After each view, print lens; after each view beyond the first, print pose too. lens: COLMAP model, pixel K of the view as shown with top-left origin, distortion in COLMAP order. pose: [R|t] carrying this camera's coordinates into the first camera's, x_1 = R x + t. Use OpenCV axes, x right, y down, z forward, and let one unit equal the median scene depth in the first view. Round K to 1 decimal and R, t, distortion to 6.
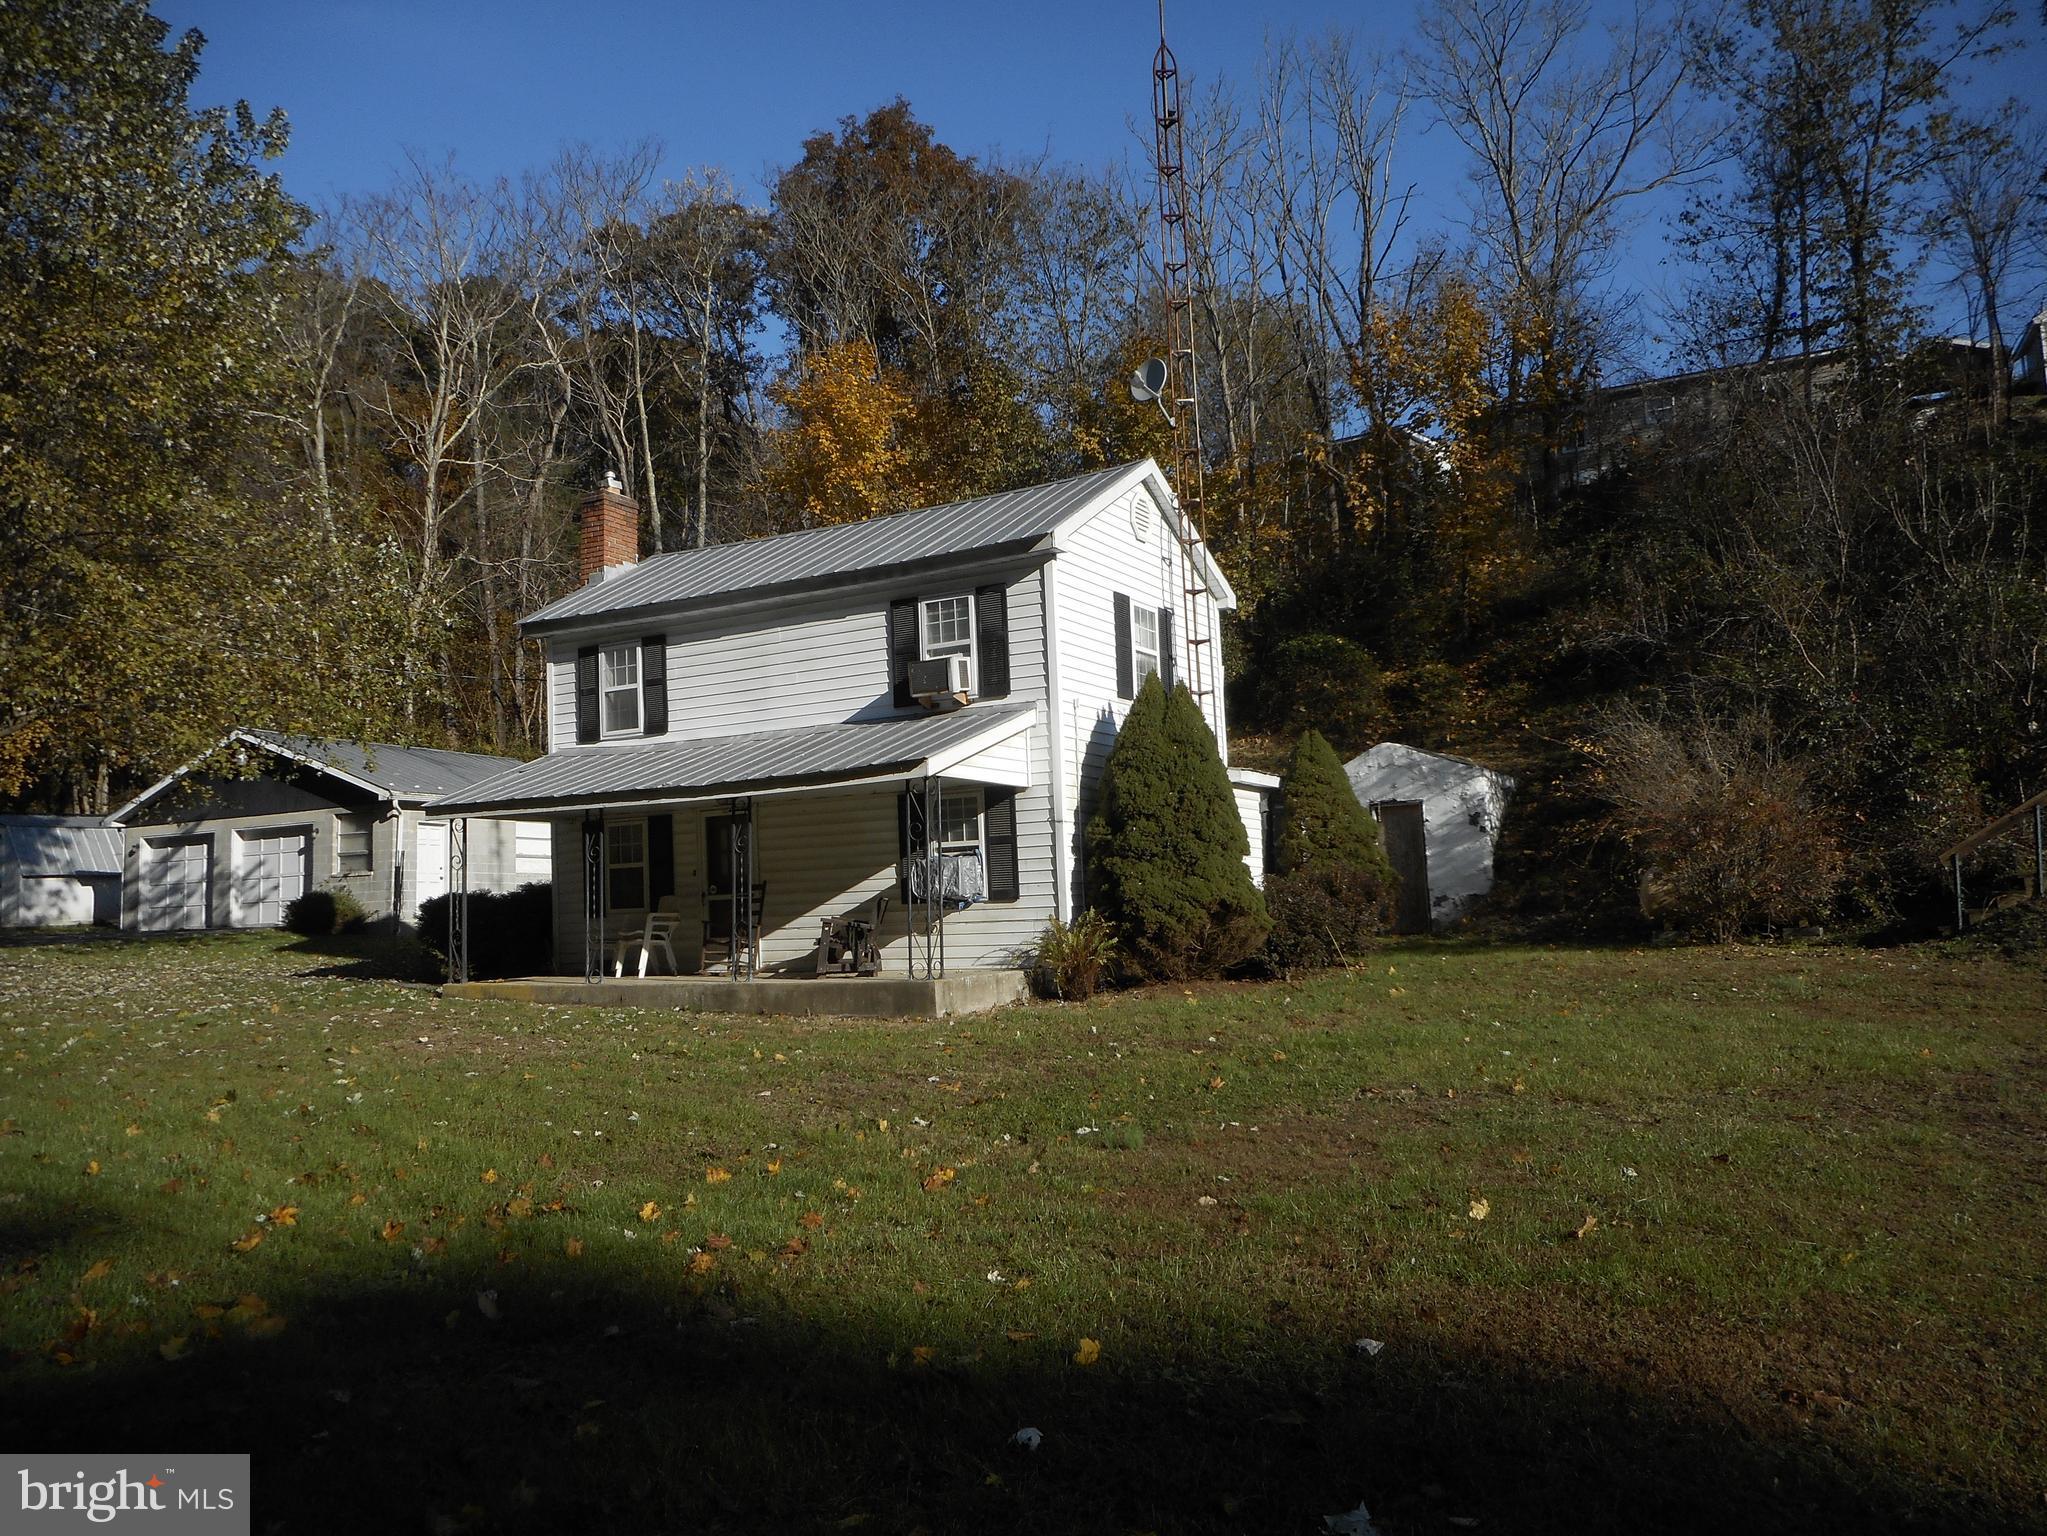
lens RADIAL K [[1534.5, 0, 1026.6], [0, 1534.5, 776.3], [0, 0, 1]] dist [0.000086, -0.003791]
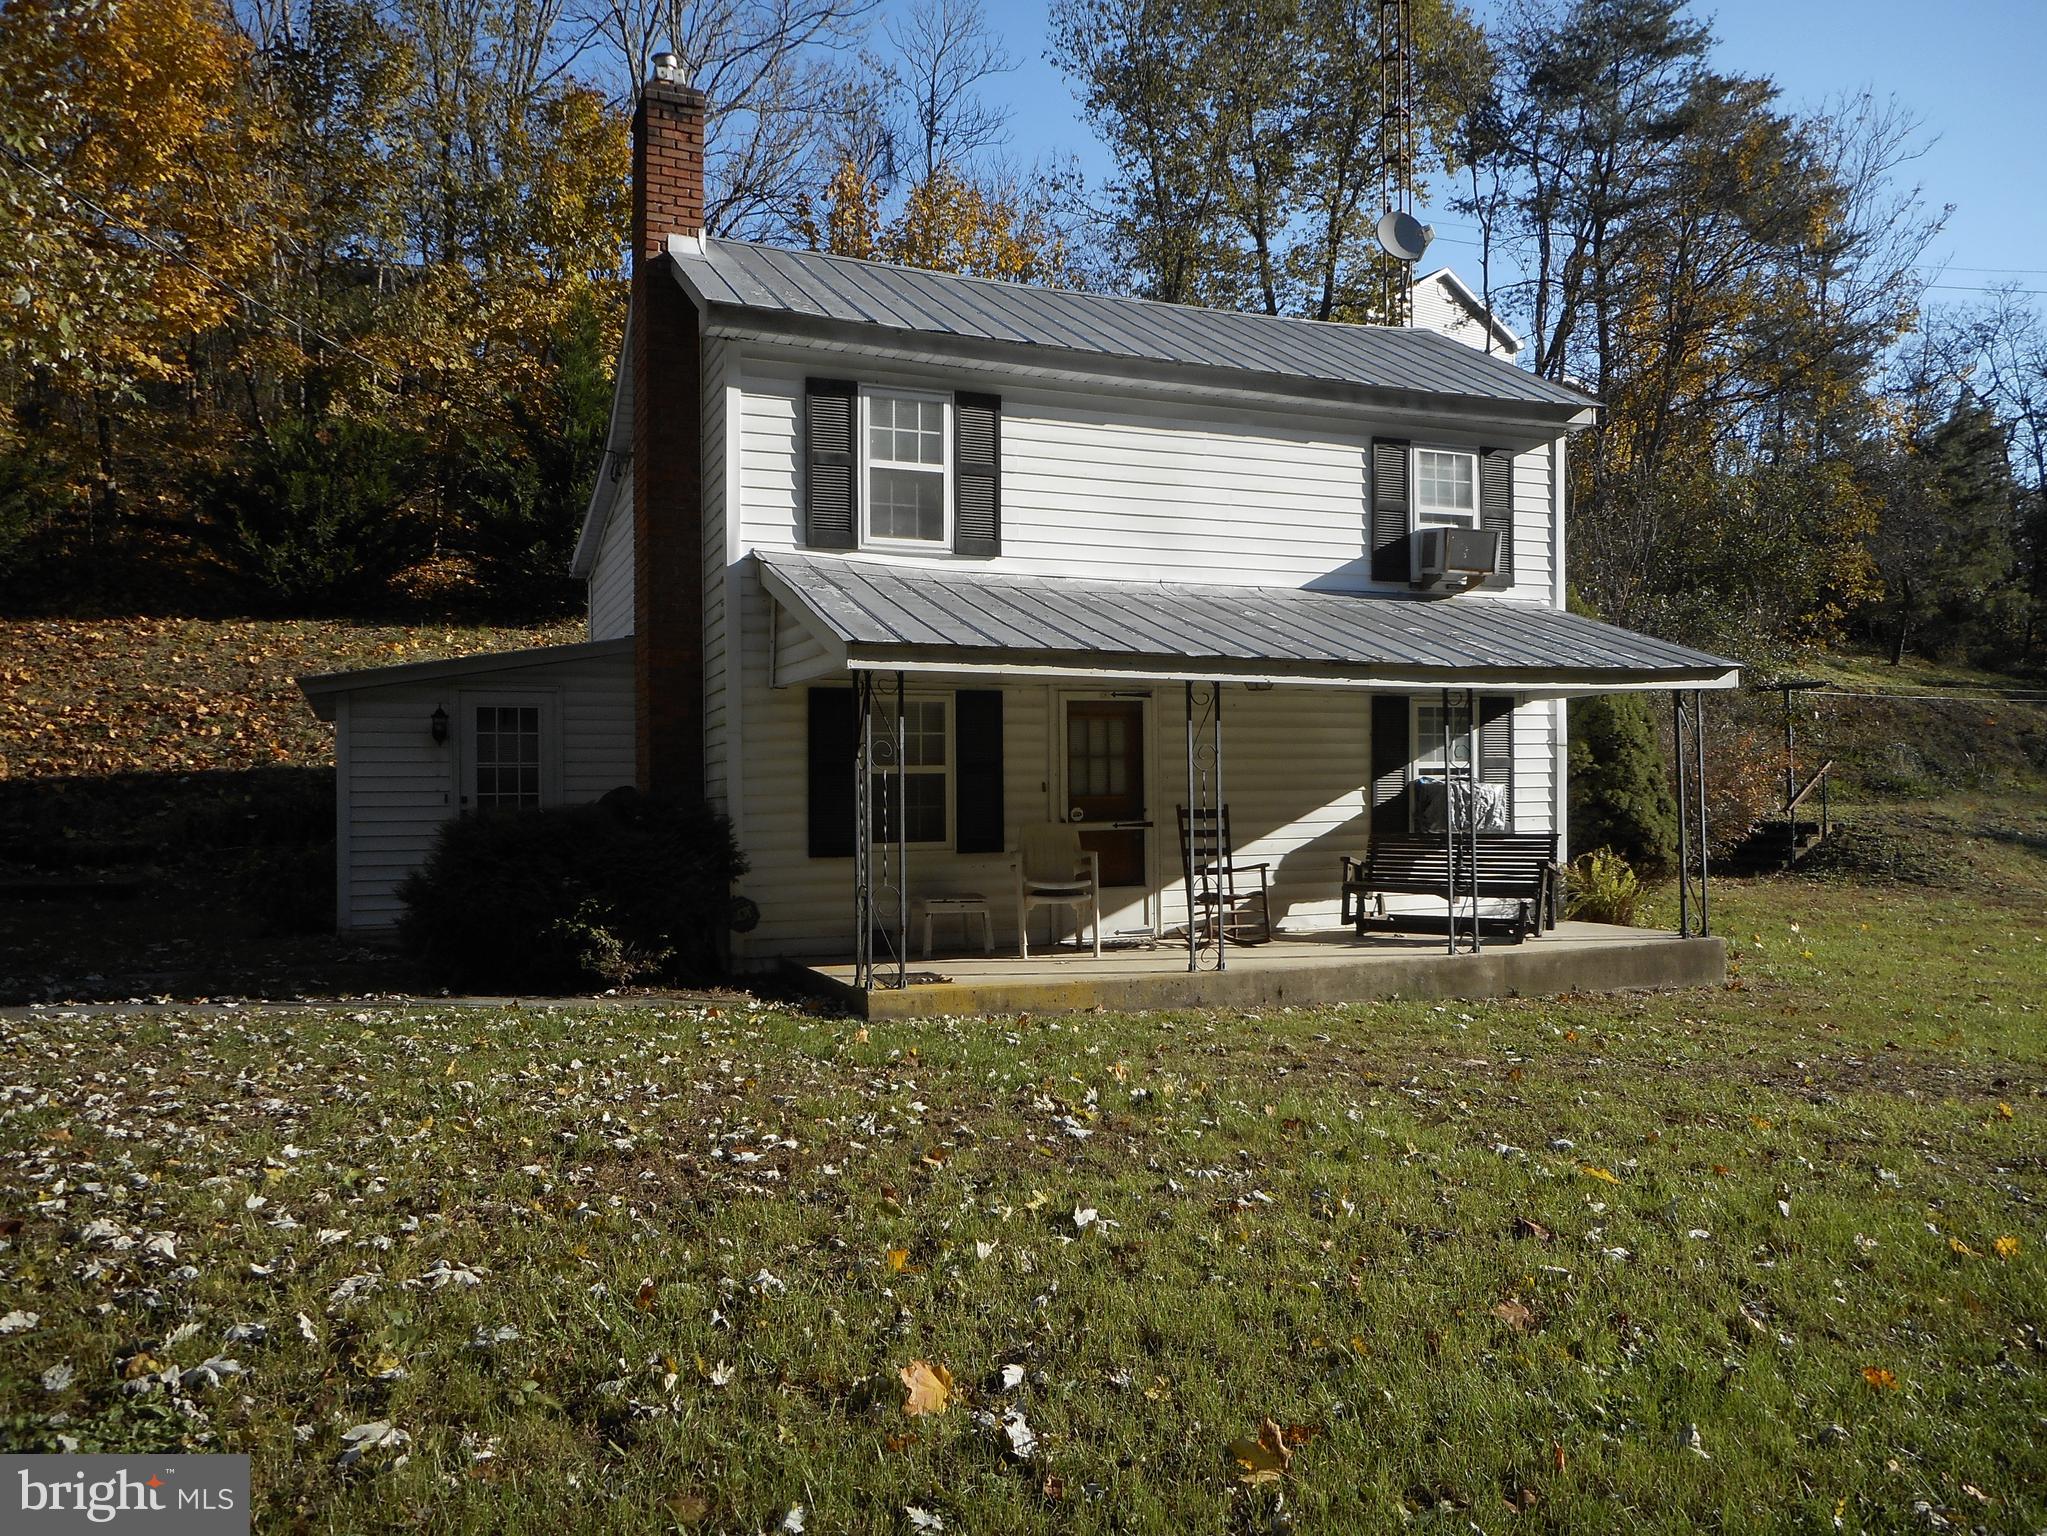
lens RADIAL K [[1489.5, 0, 1015.0], [0, 1489.5, 773.5], [0, 0, 1]] dist [0.006610, -0.000082]
pose [[0.603295, 0.036807, 0.796669, -0.766946], [-0.079110, 0.996770, 0.013857, 0.053567], [-0.793585, -0.071384, 0.604258, 0.685021]]
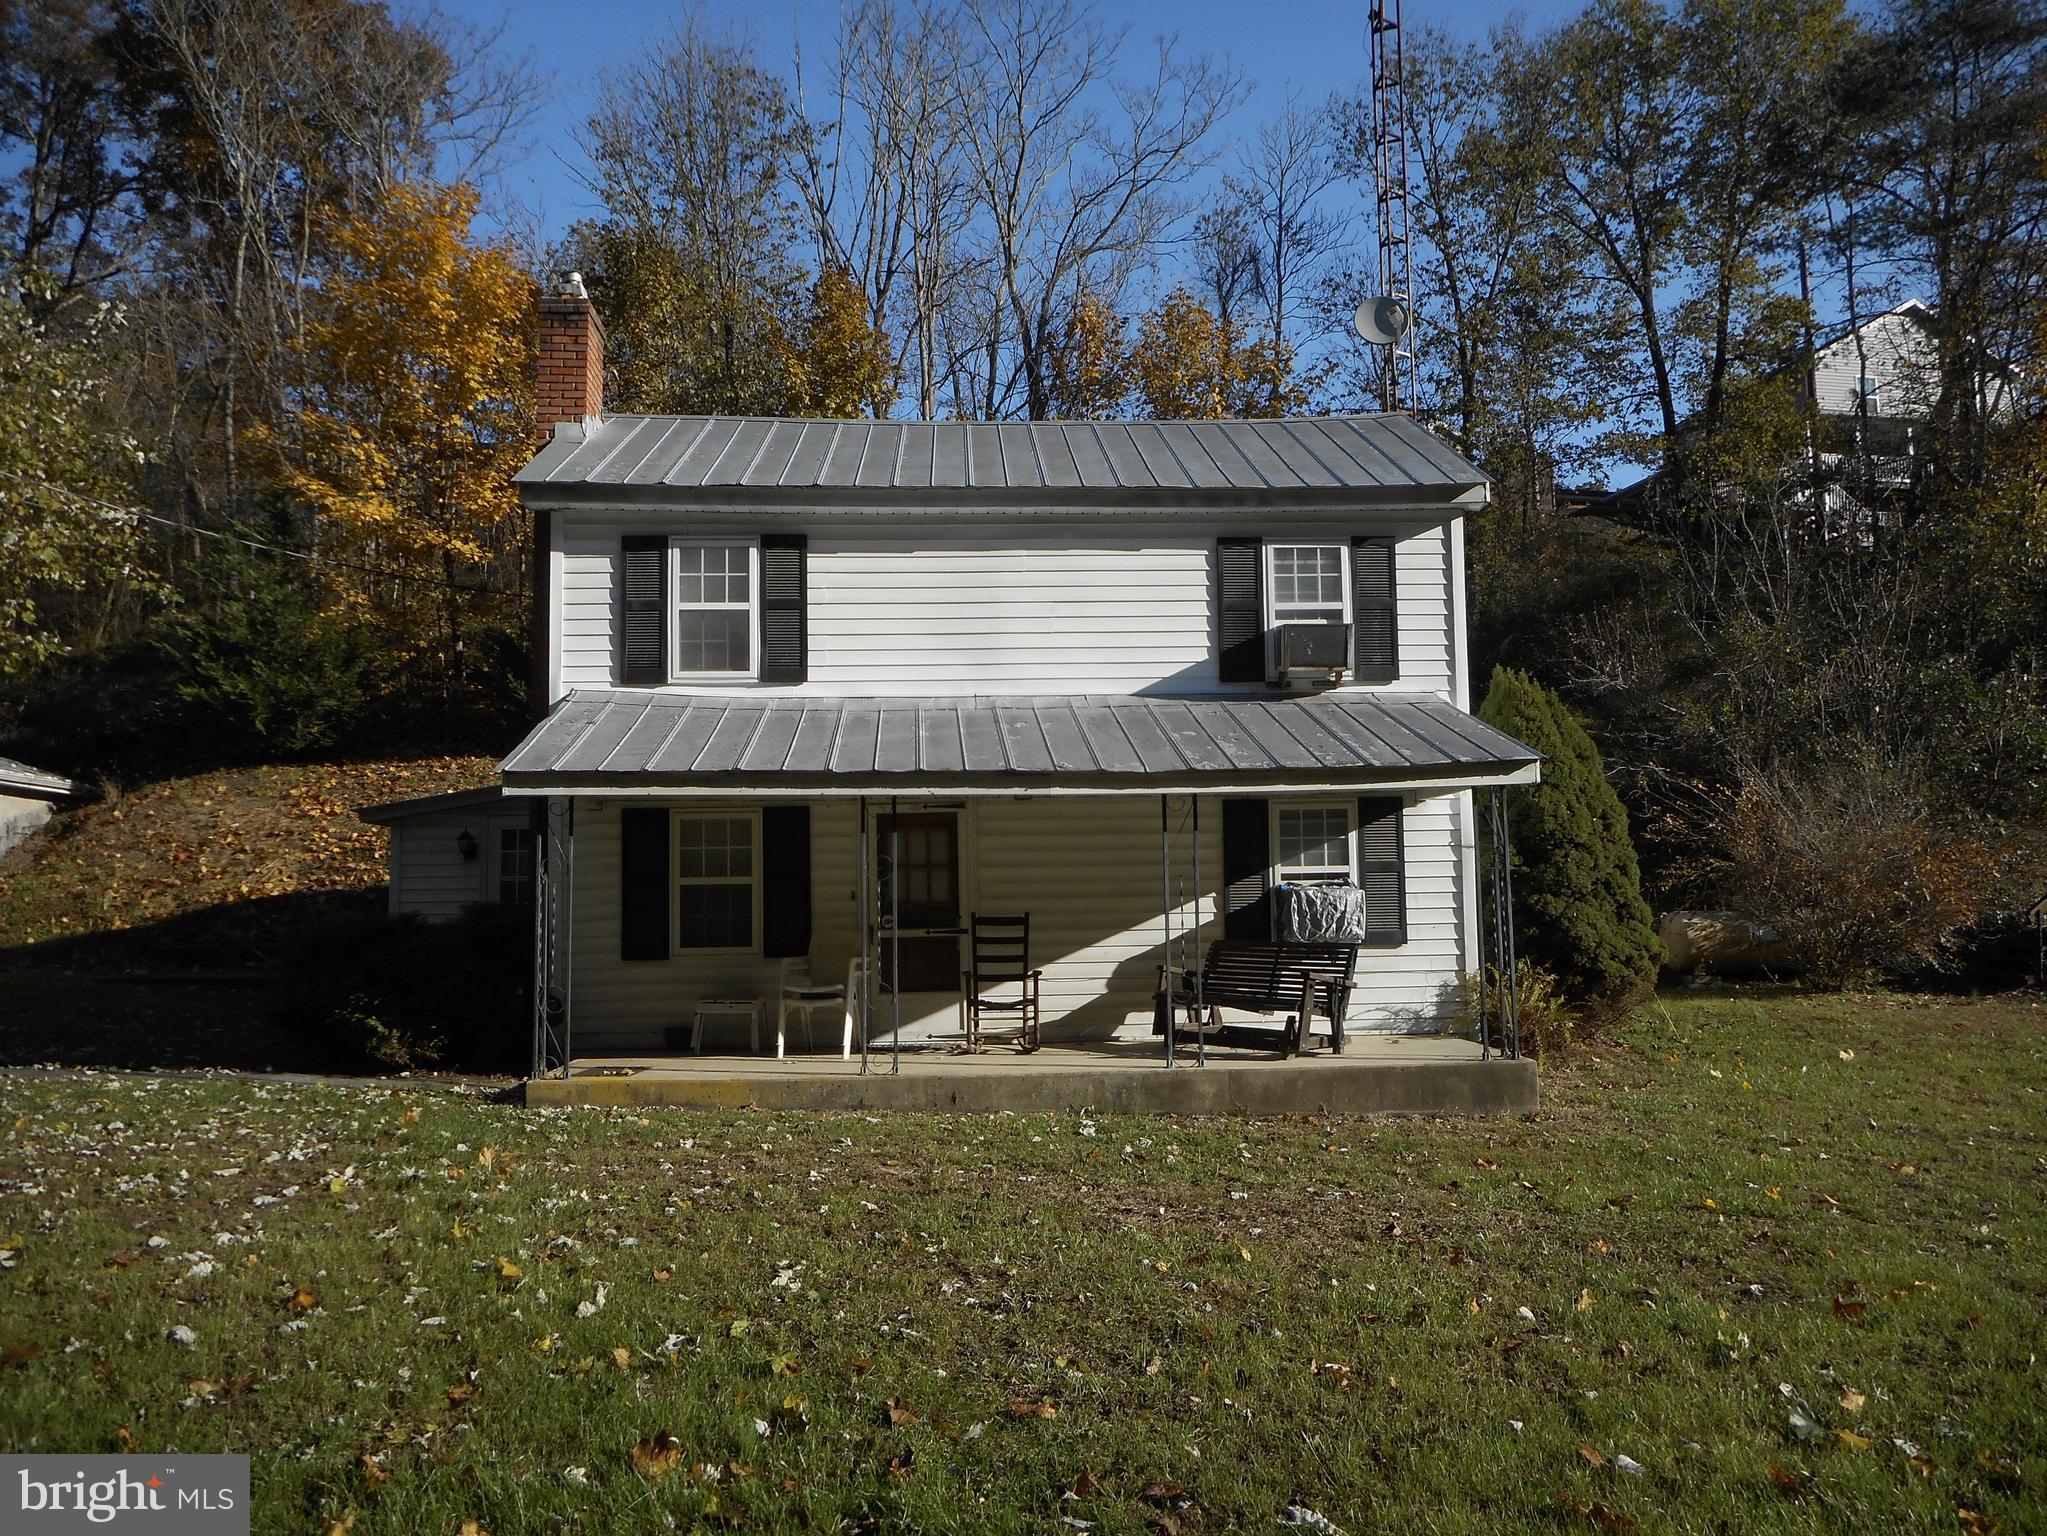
lens RADIAL K [[1489.6, 0, 1022.0], [0, 1489.6, 780.9], [0, 0, 1]] dist [0.005786, -0.009132]
pose [[0.838996, 0.065058, 0.540235, -0.546906], [-0.060413, 0.997826, -0.026341, 0.027555], [-0.540774, -0.010537, 0.841102, 0.443786]]
